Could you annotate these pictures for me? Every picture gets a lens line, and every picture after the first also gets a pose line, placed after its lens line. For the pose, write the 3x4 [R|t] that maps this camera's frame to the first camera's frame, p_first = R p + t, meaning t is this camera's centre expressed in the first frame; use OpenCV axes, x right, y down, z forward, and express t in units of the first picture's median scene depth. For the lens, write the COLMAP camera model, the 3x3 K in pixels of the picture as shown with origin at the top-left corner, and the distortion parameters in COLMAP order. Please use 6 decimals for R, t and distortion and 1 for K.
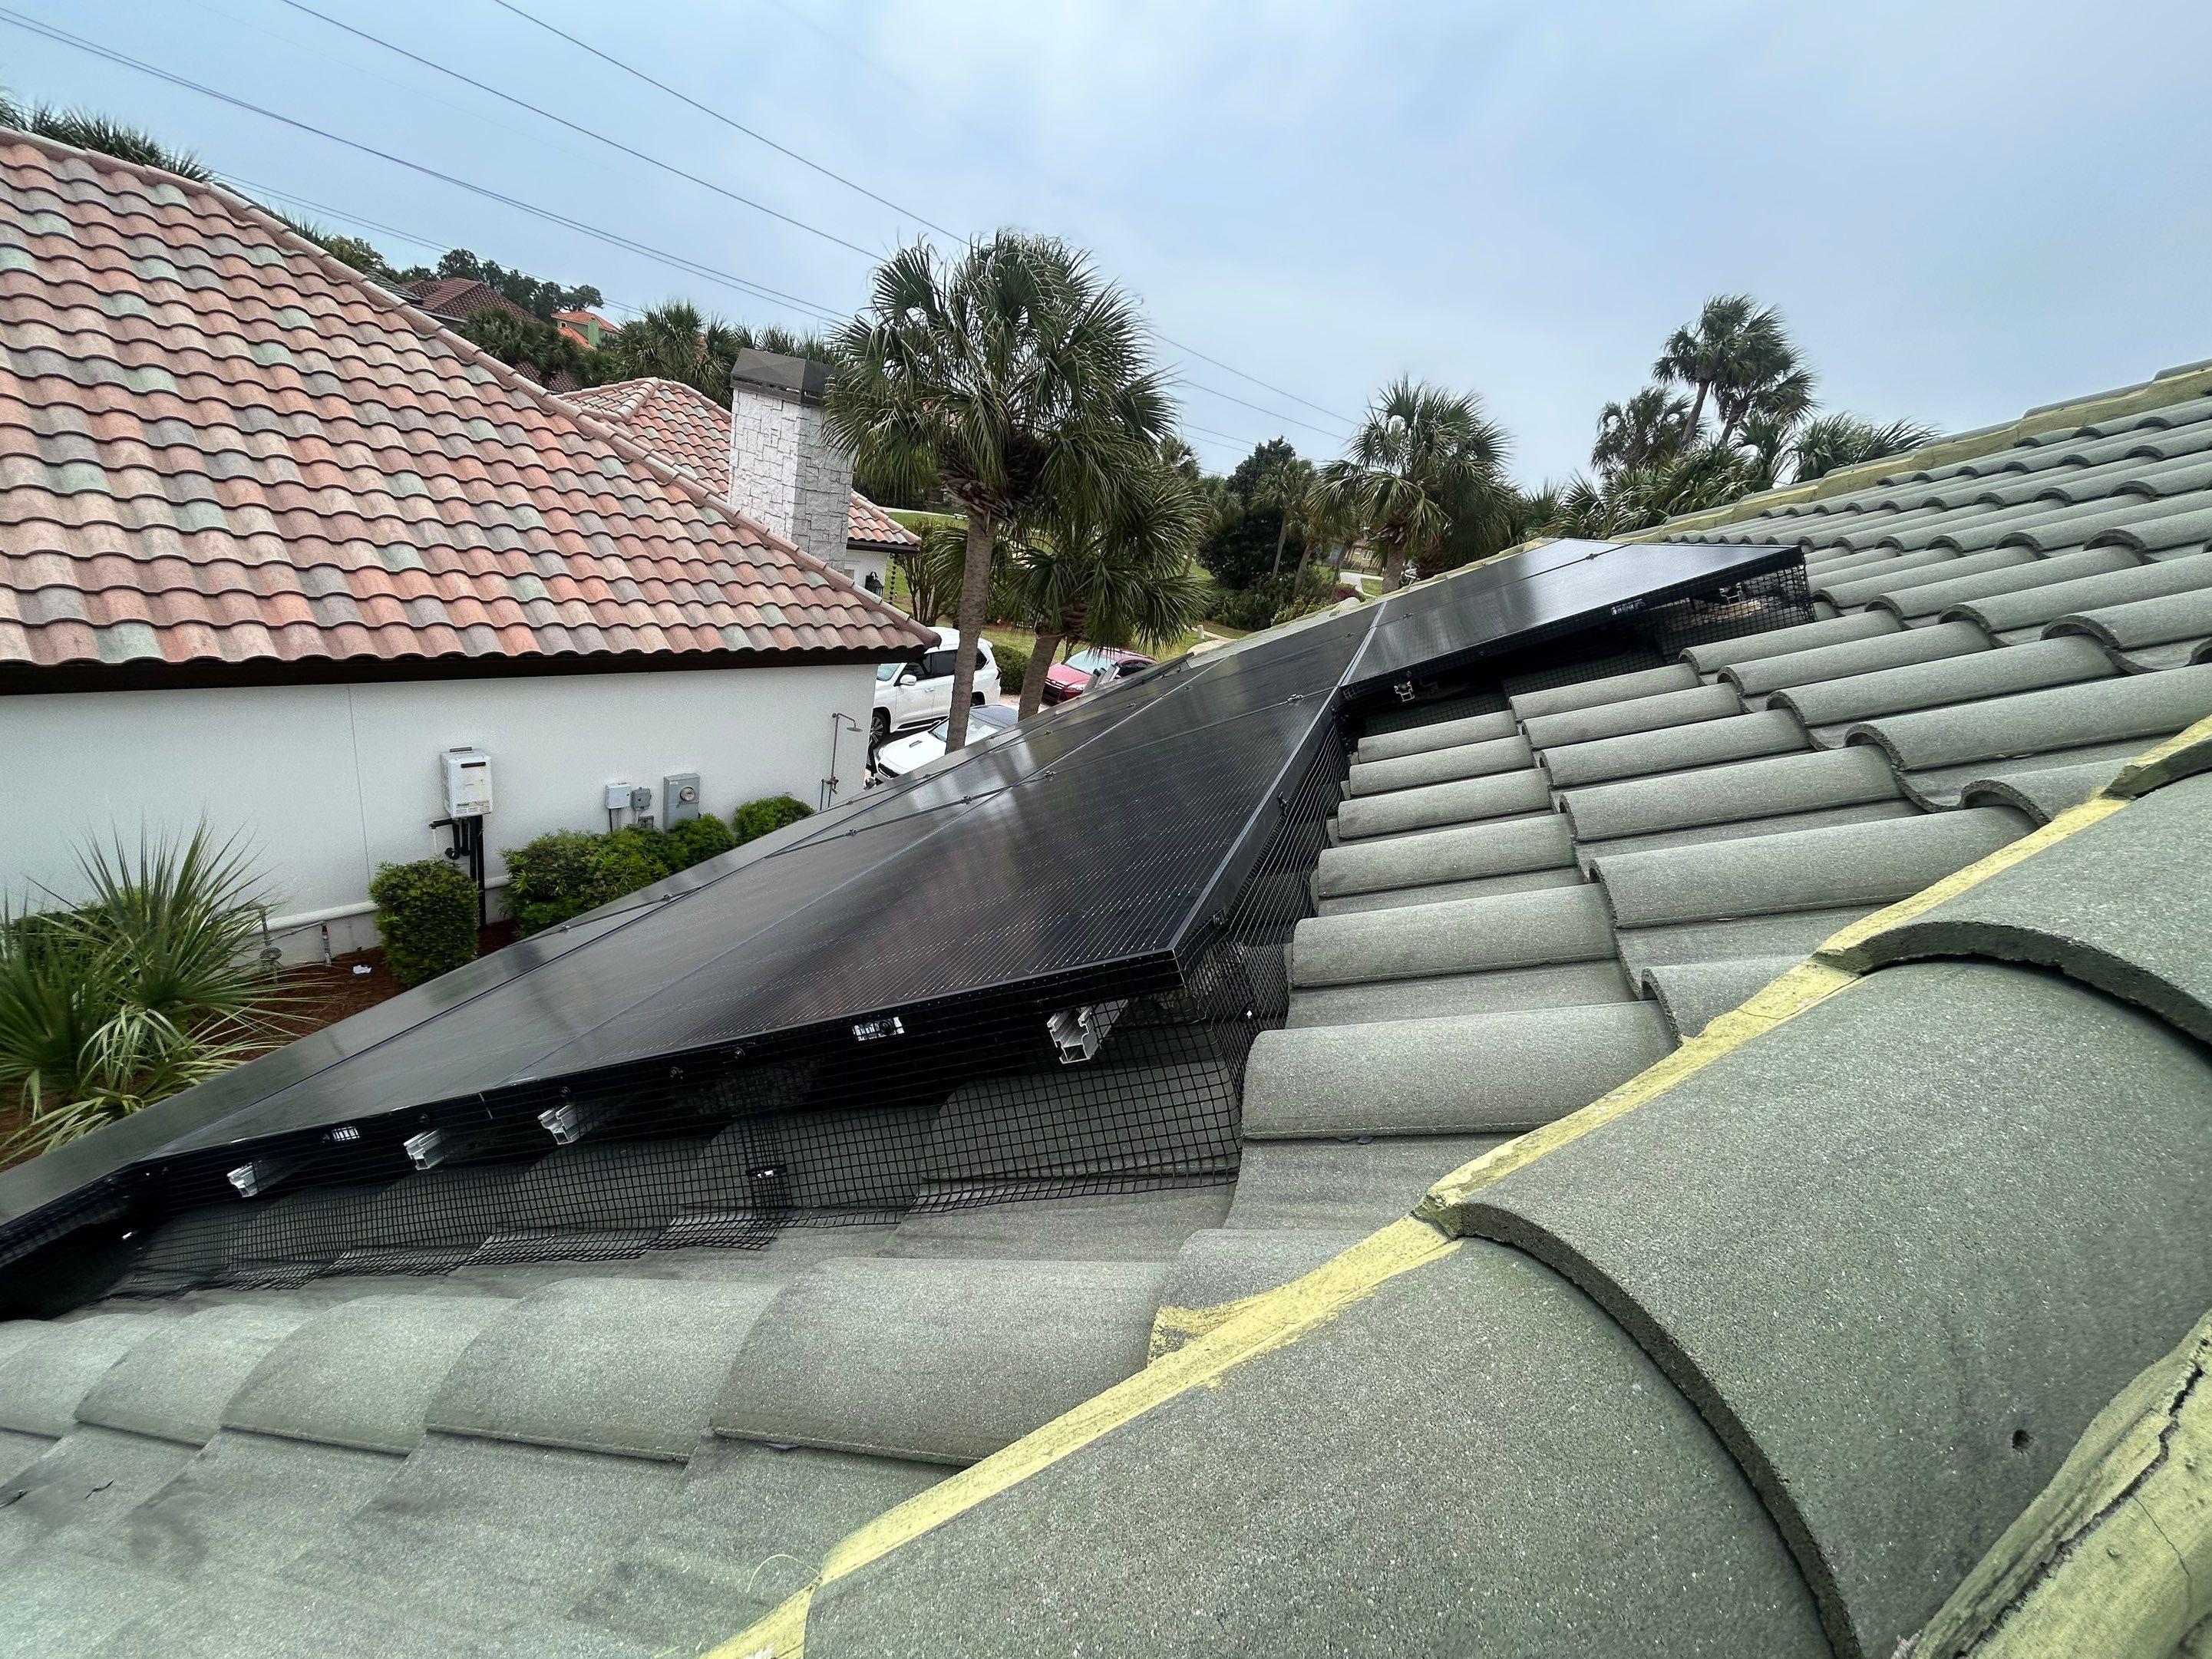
lens RADIAL K [[893.6, 0, 1104.0], [0, 893.6, 825.3], [0, 0, 1]] dist [-0.001669, 0.000521]
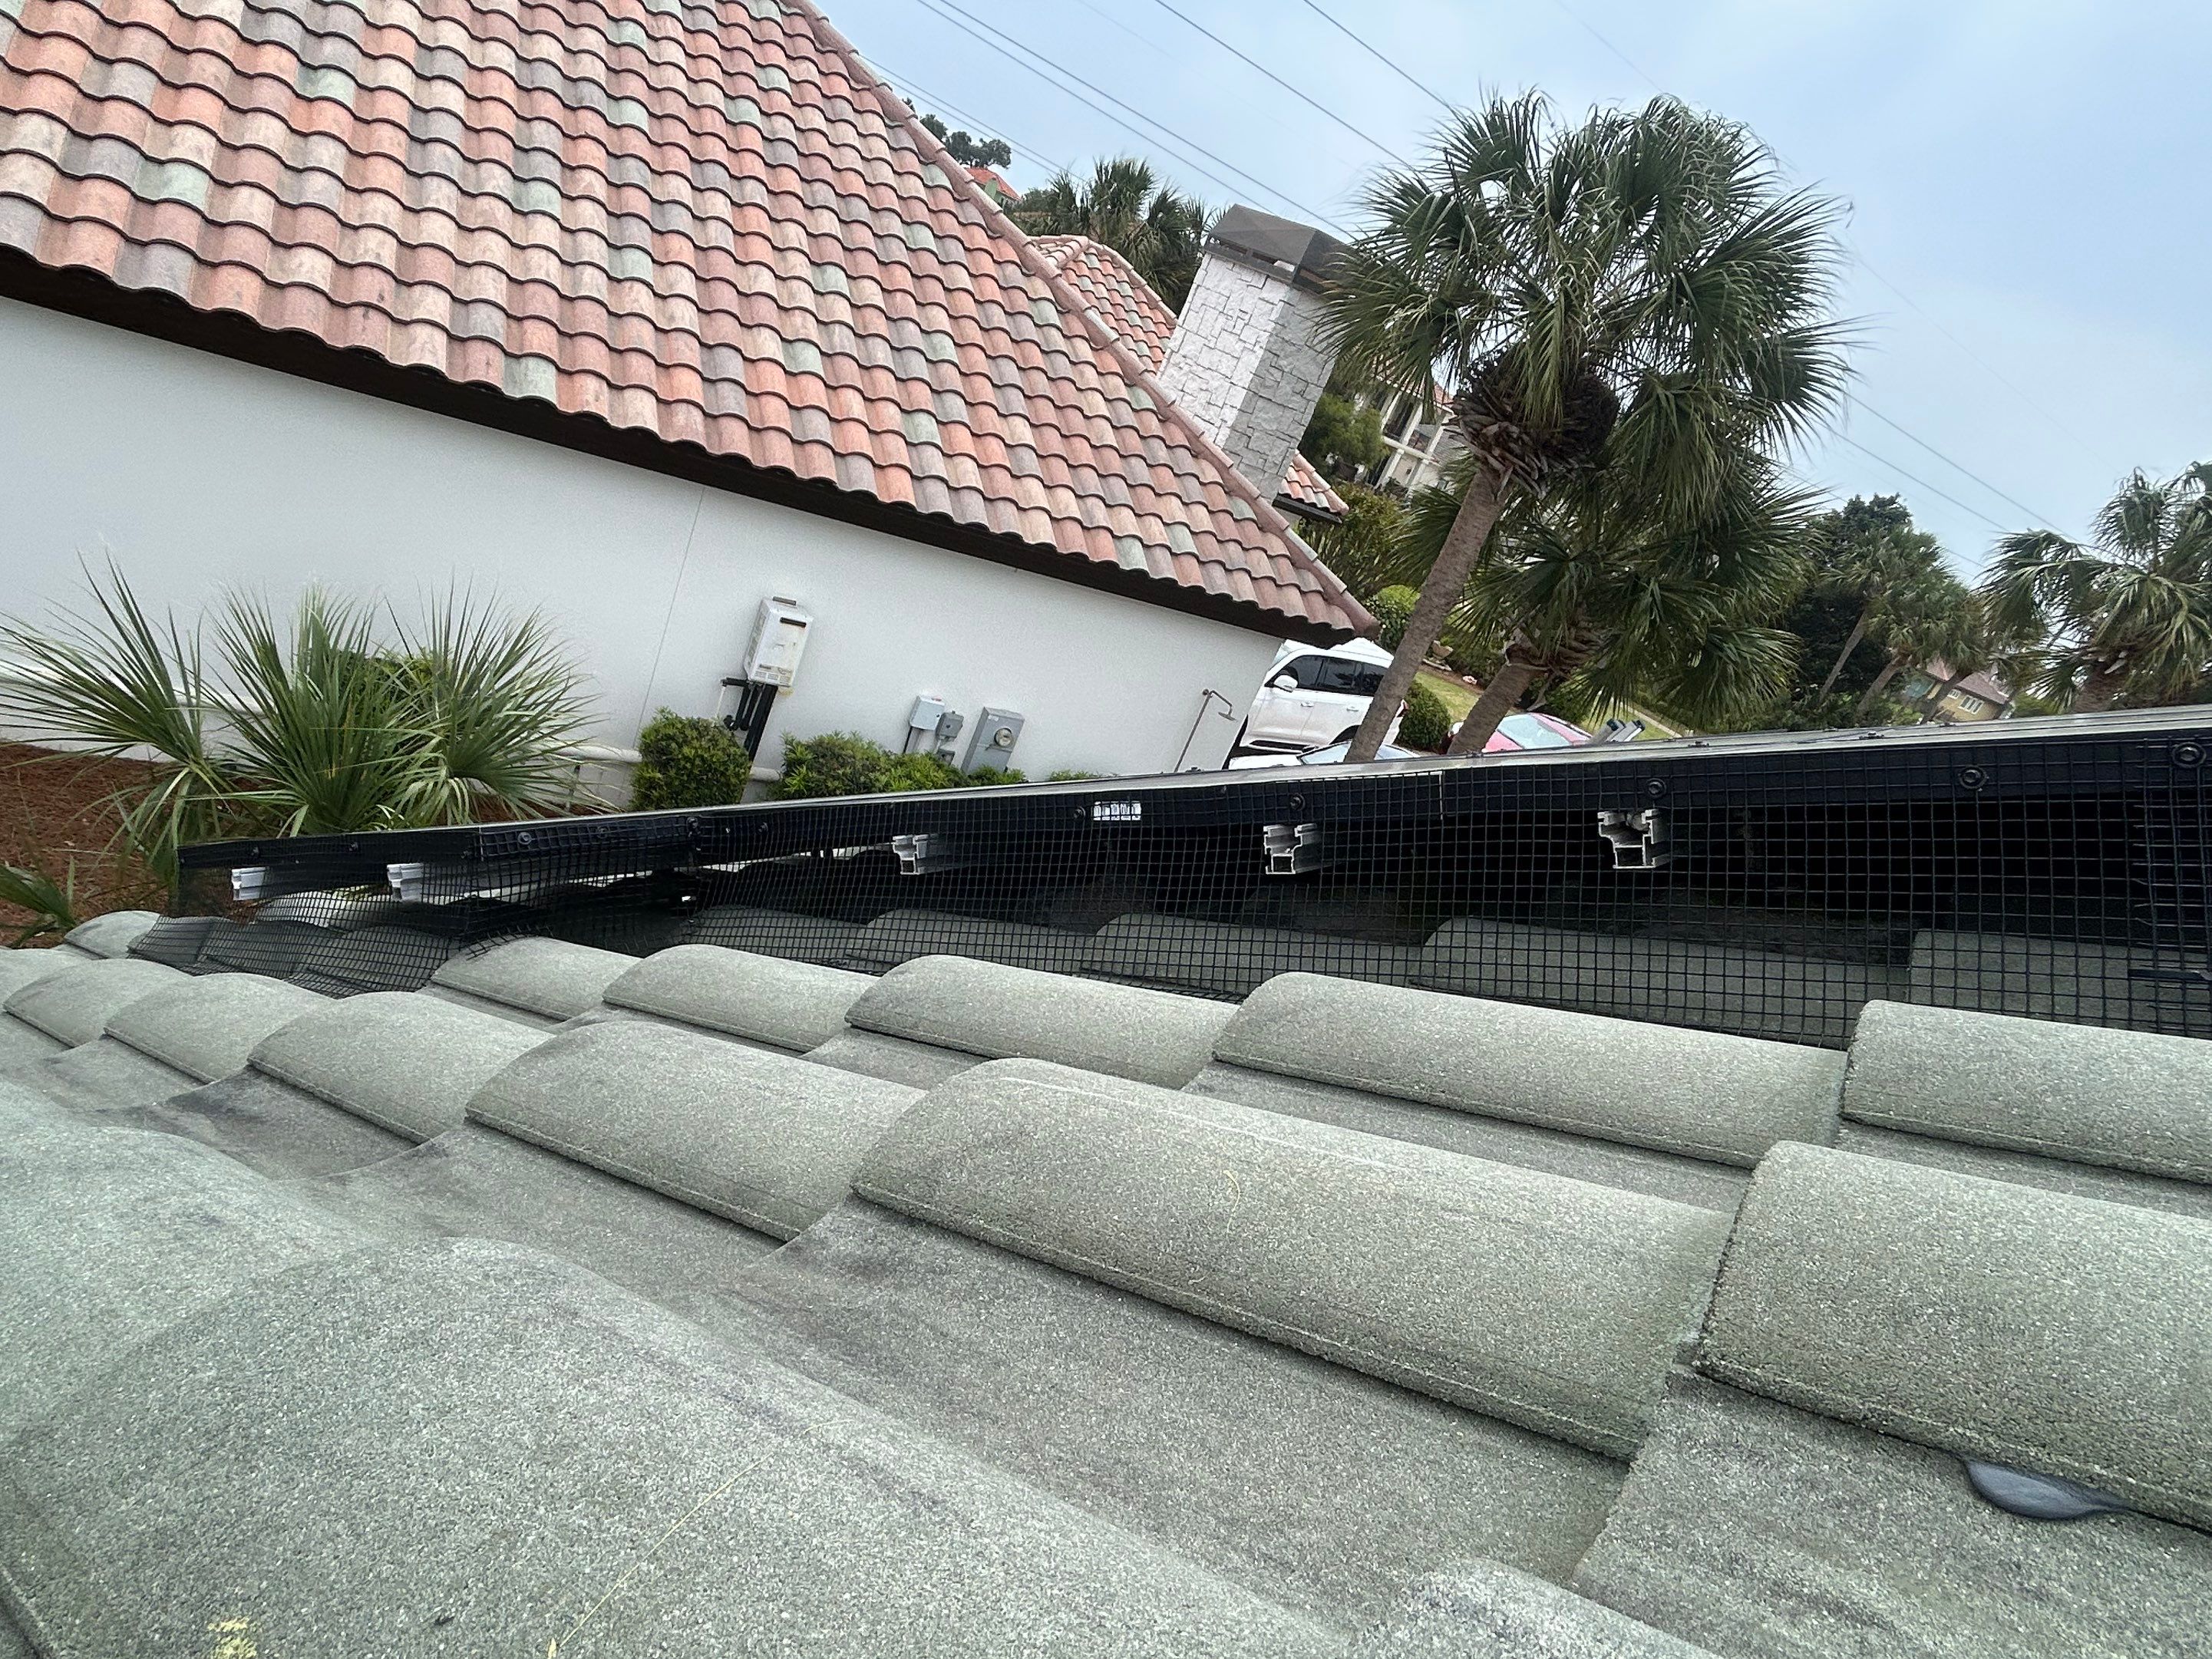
lens RADIAL K [[1257.0, 0, 1113.3], [0, 1257.0, 826.2], [0, 0, 1]] dist [-0.005340, 0.002324]
pose [[0.920792, 0.285066, -0.266234, -0.087484], [-0.306052, 0.951172, -0.040052, 0.057757], [0.241816, 0.118361, 0.963076, 0.012303]]
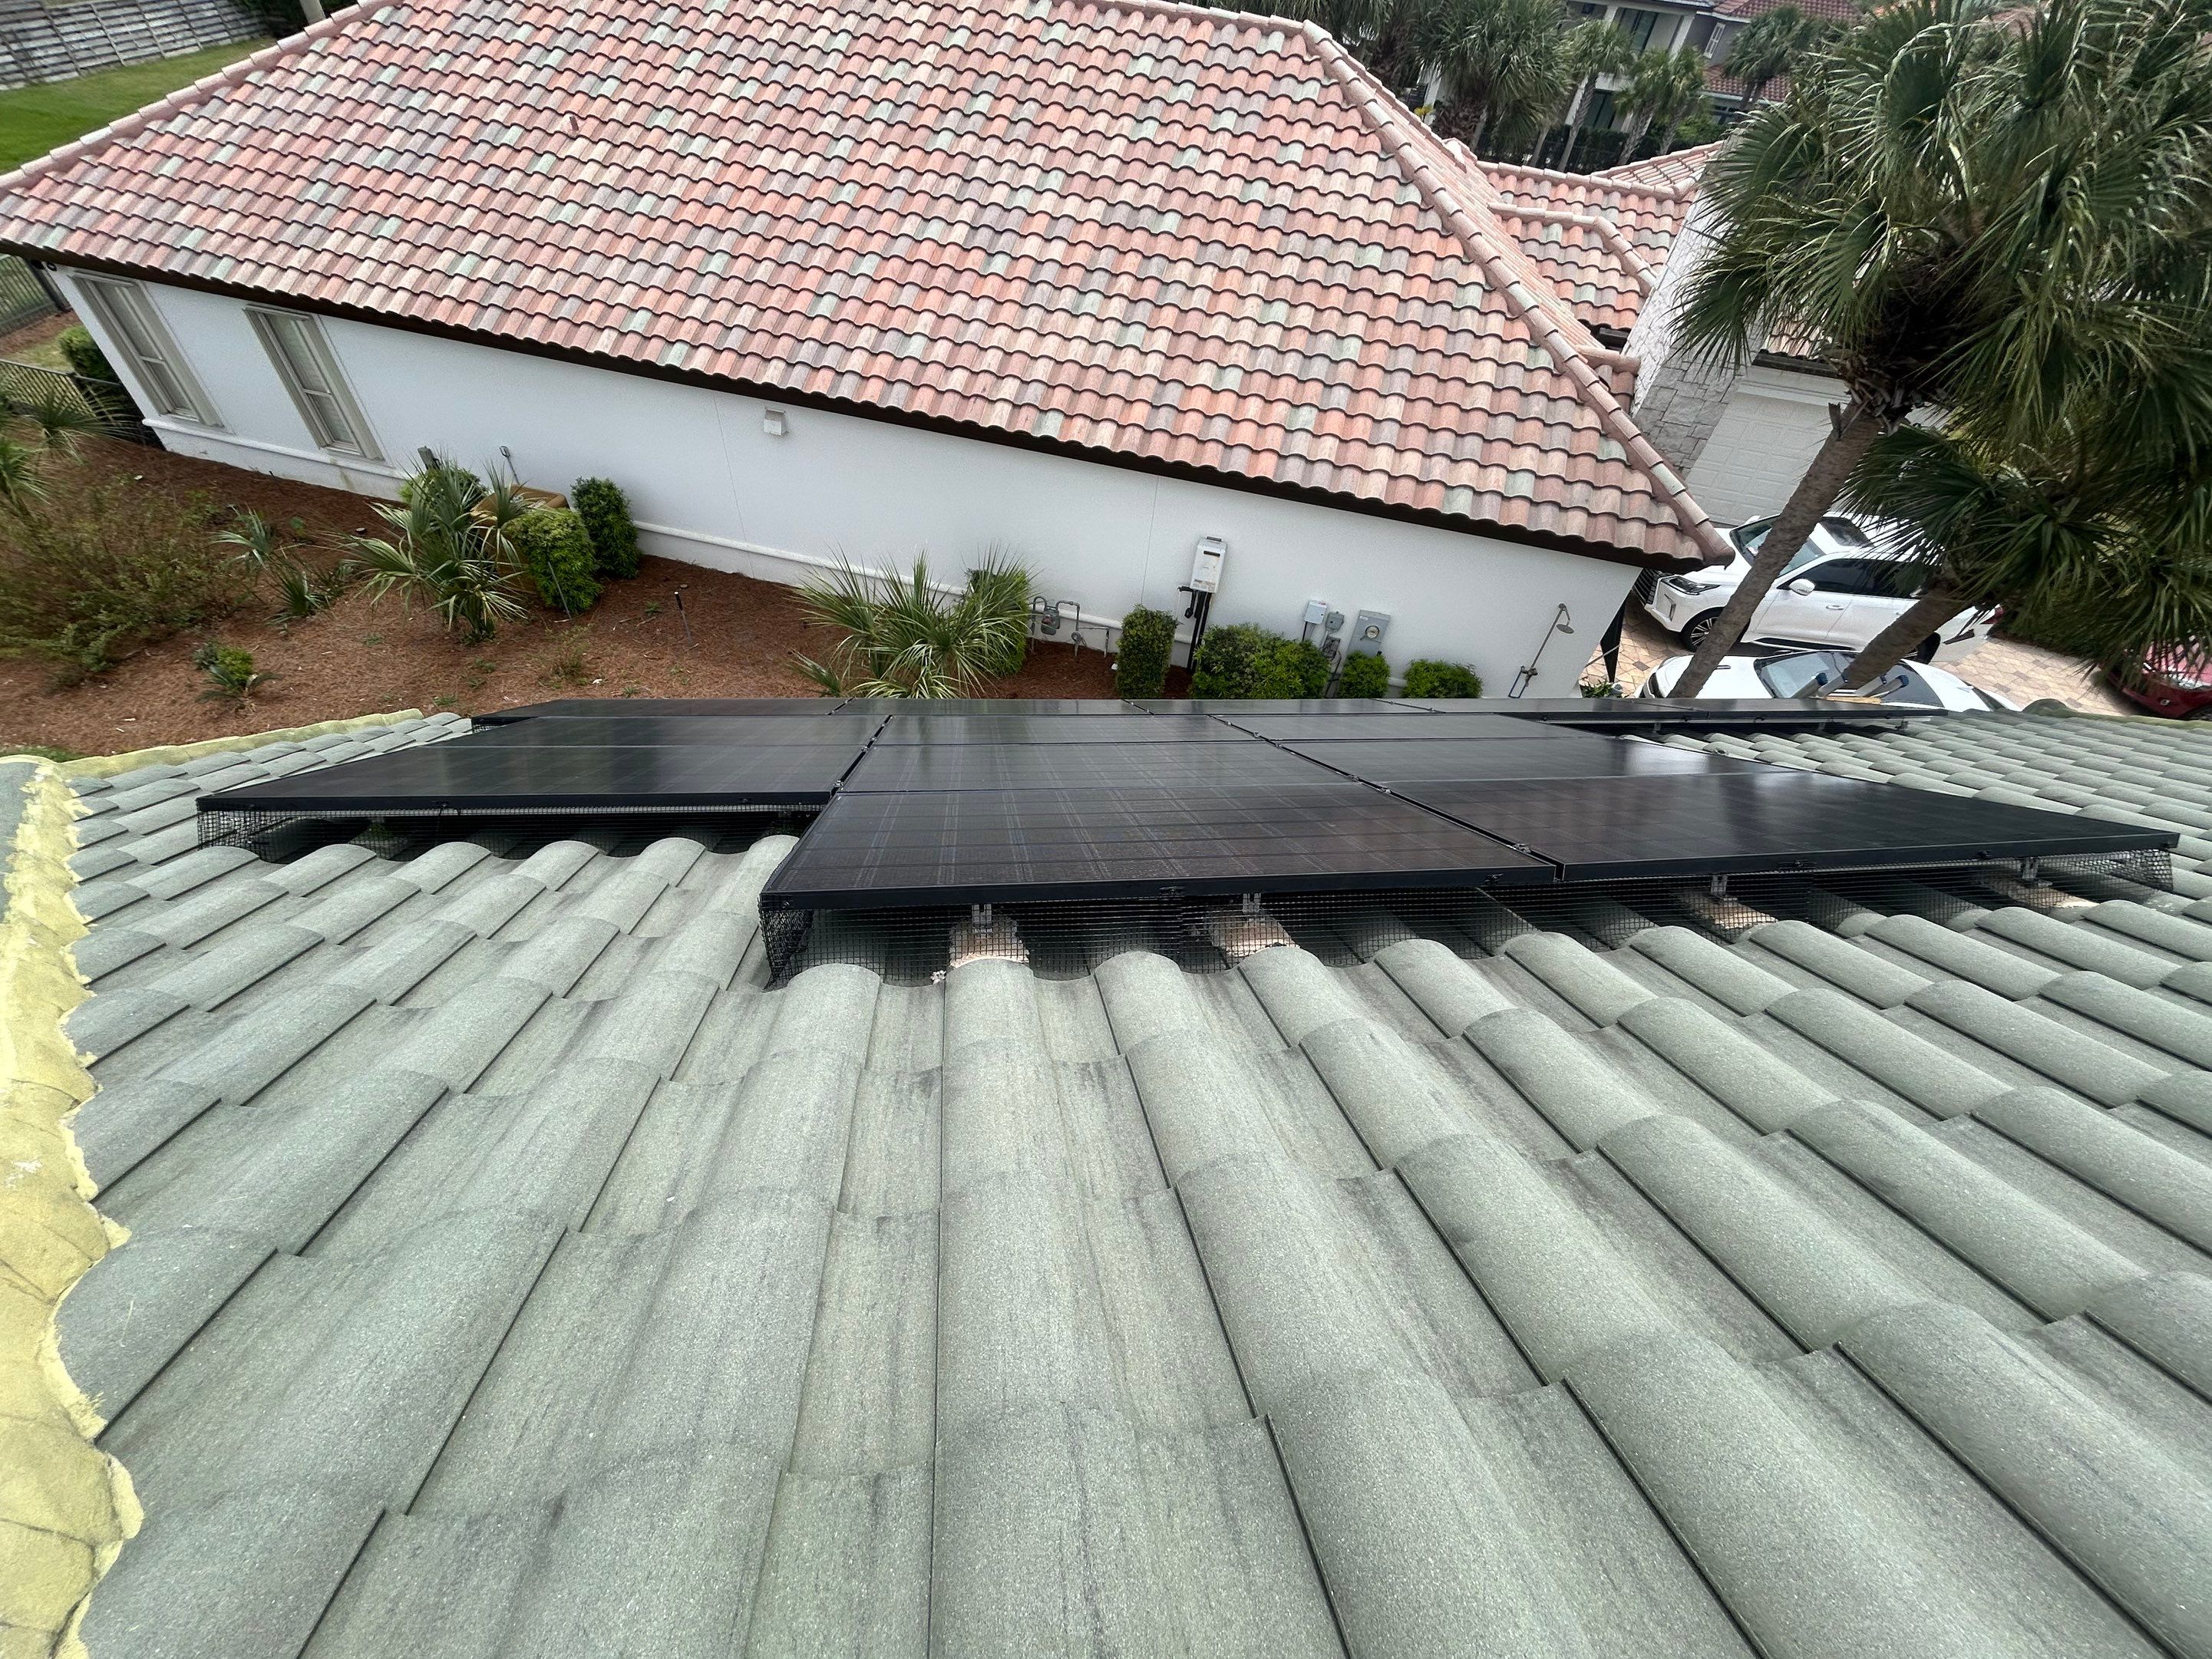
lens RADIAL K [[892.8, 0, 1107.4], [0, 892.8, 824.2], [0, 0, 1]] dist [0.000297, 0.000244]
pose [[0.445803, 0.517700, -0.730237, 0.344519], [-0.331979, 0.853231, 0.402227, -0.186948], [0.831294, 0.063109, 0.552239, 0.169812]]
